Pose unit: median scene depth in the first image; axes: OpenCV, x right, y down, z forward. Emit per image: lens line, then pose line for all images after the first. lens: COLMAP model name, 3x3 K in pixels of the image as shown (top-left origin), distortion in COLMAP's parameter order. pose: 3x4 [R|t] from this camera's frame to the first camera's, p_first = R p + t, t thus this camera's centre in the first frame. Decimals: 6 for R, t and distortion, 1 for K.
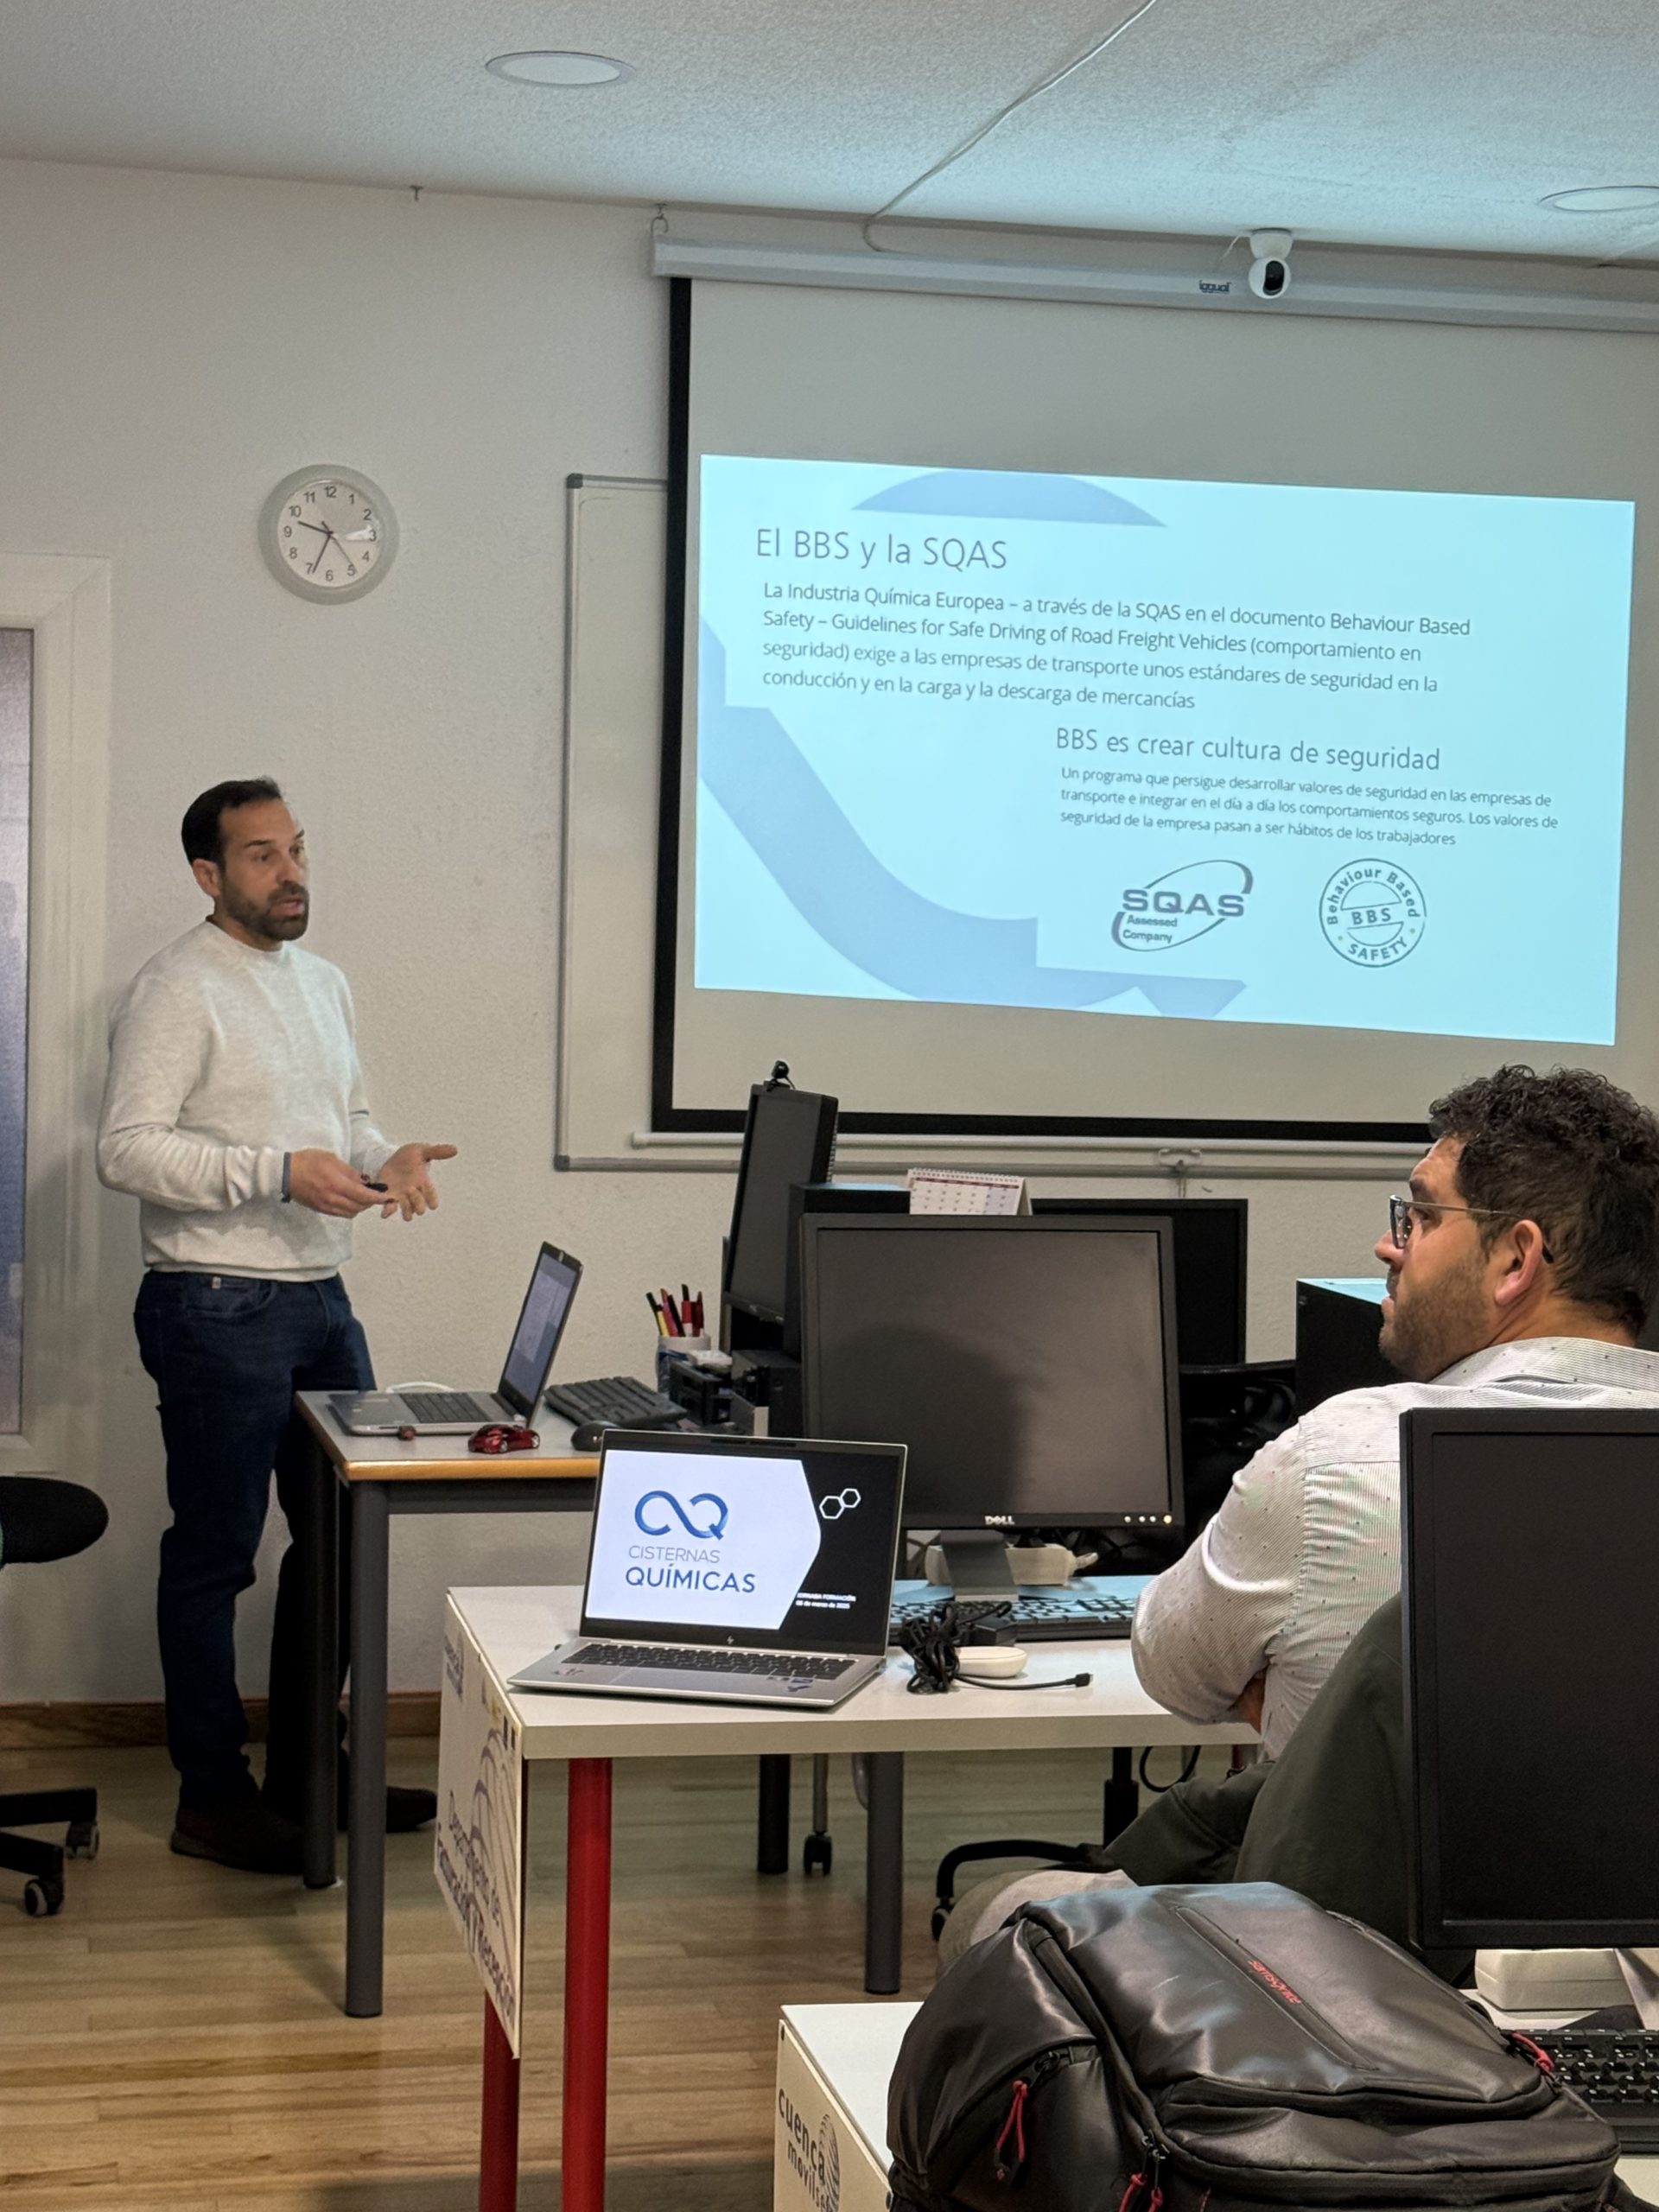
lens RADIAL K [[3837.5, 0, 829.5], [0, 3837.5, 1106.0], [0, 0, 1]] dist [0.144474, -0.059664]
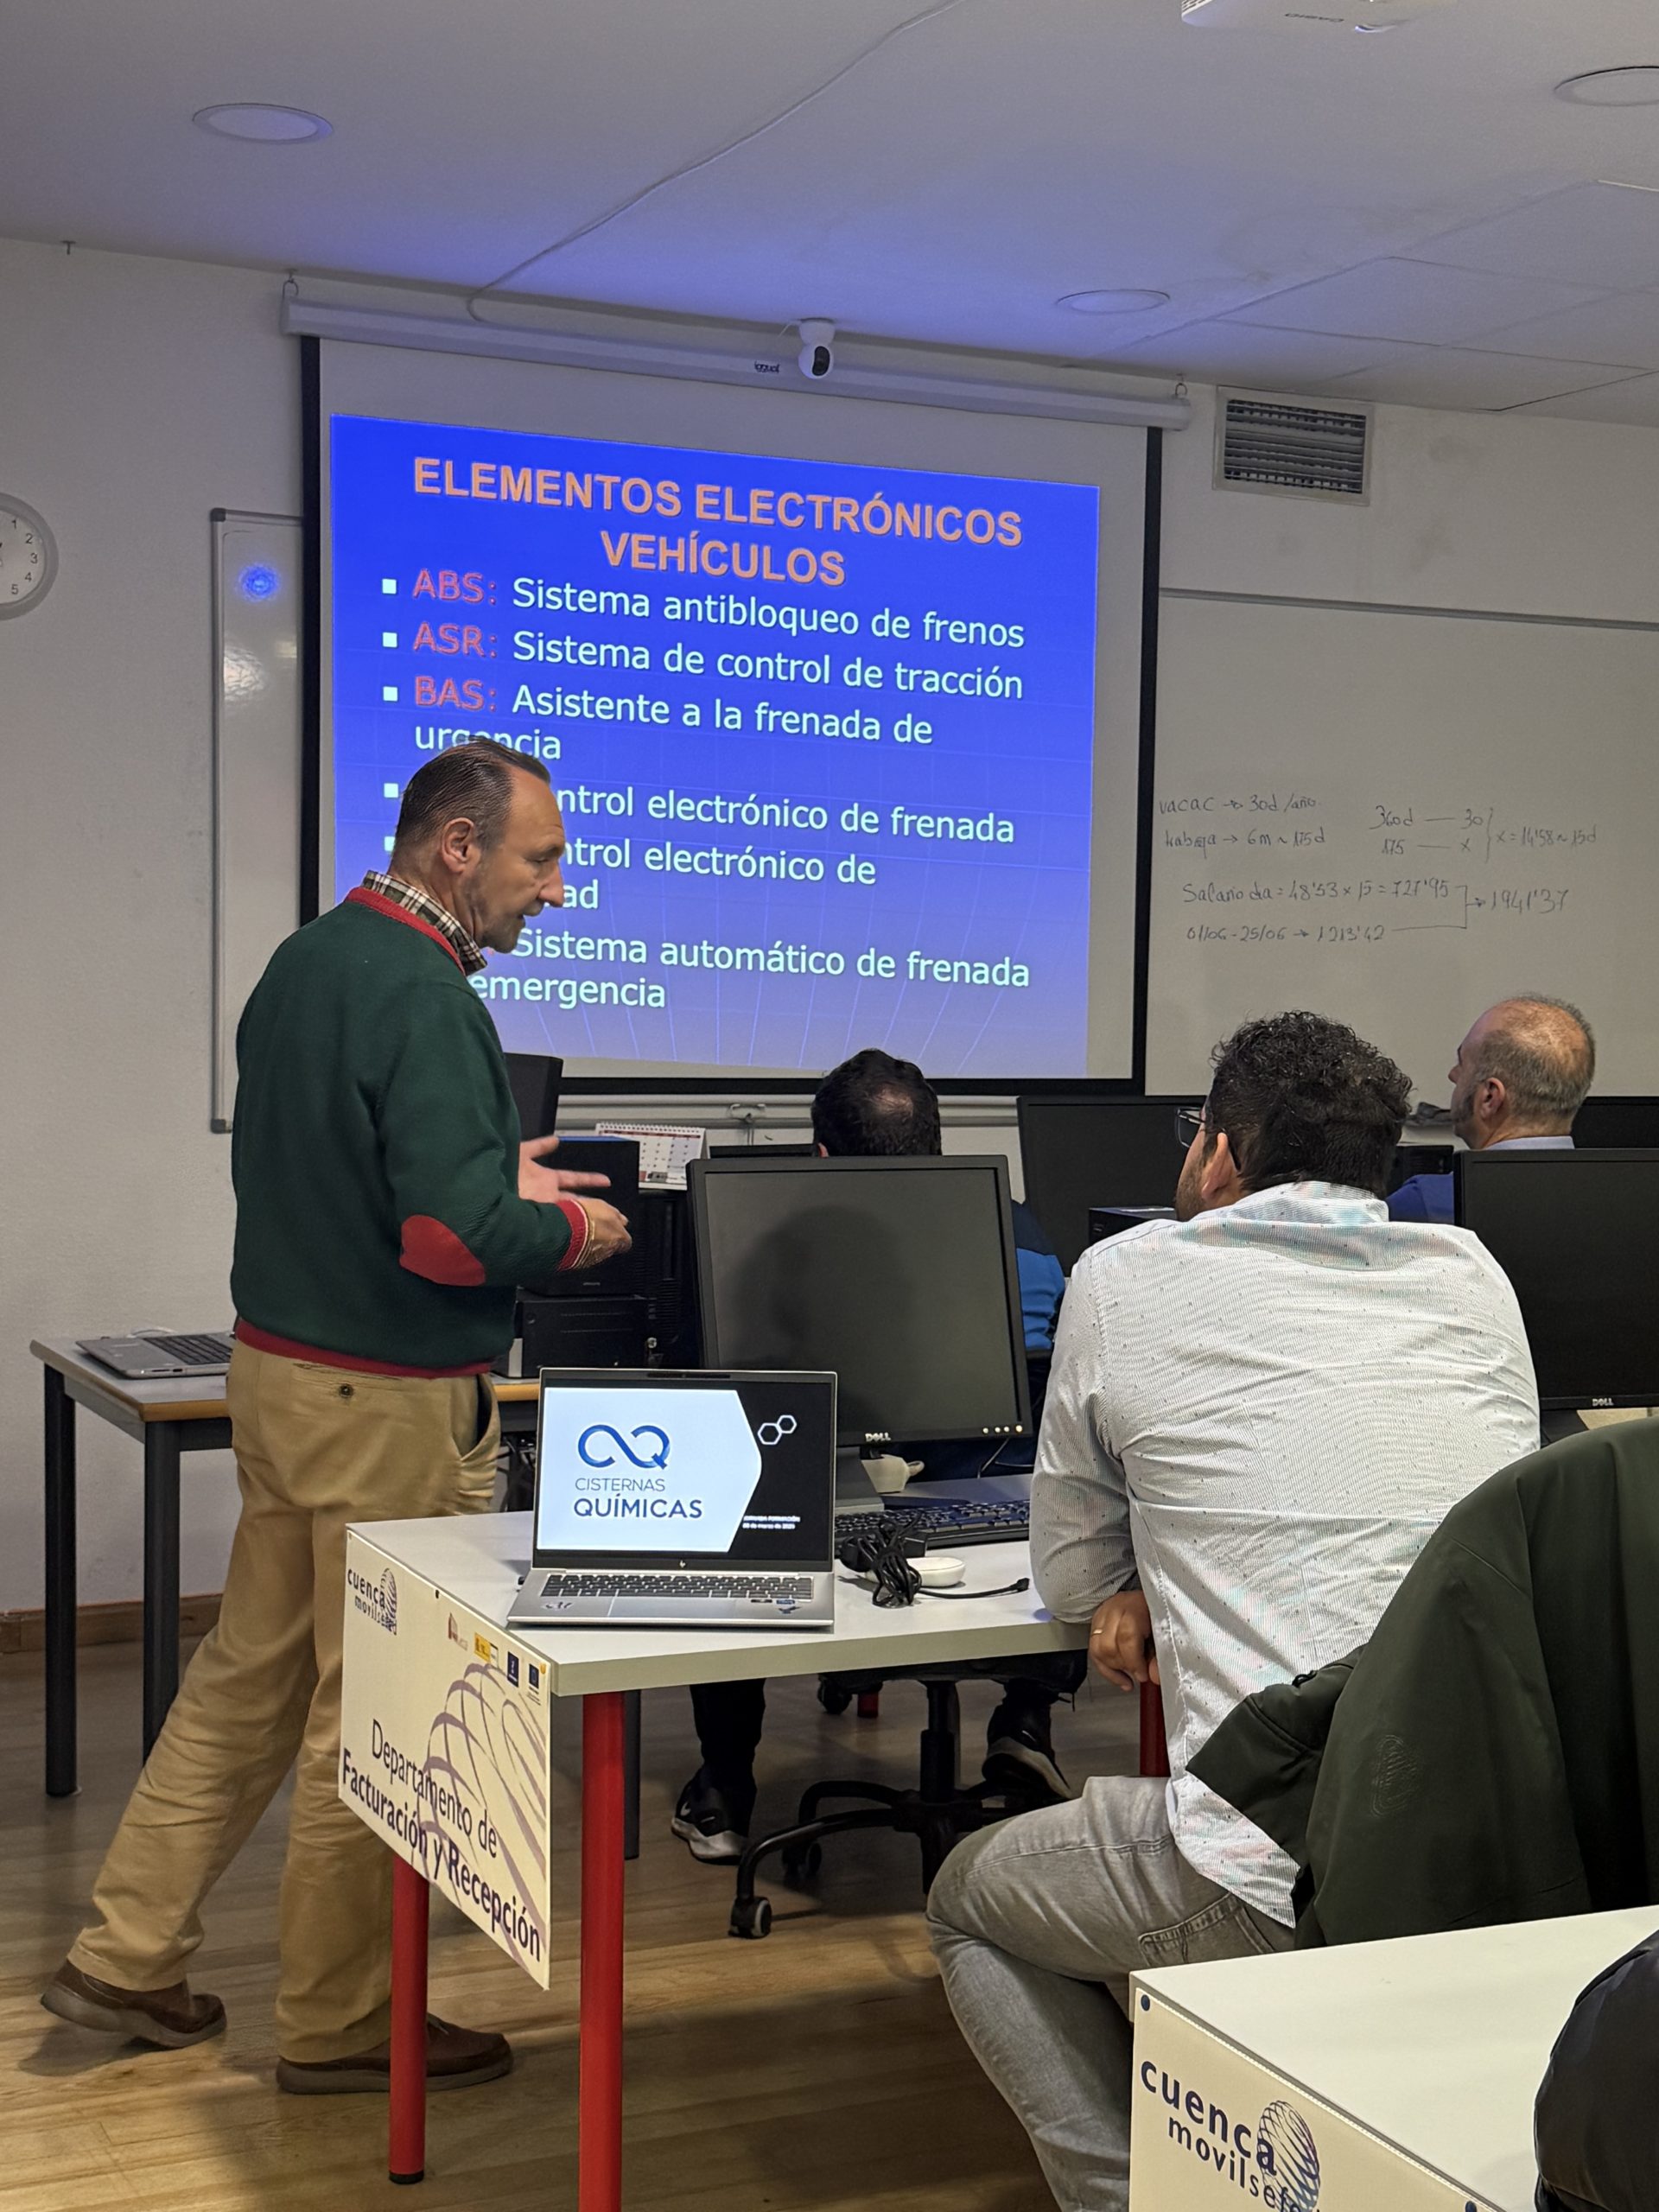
lens RADIAL K [[3003.2, 0, 829.5], [0, 3003.2, 1106.0], [0, 0, 1]] dist [0.218904, -0.451675]
pose [[0.975858, -0.017898, 0.217669, -0.162095], [0.016016, 0.999818, 0.010406, 0.005089], [-0.217816, -0.006669, 0.975967, 0.180833]]
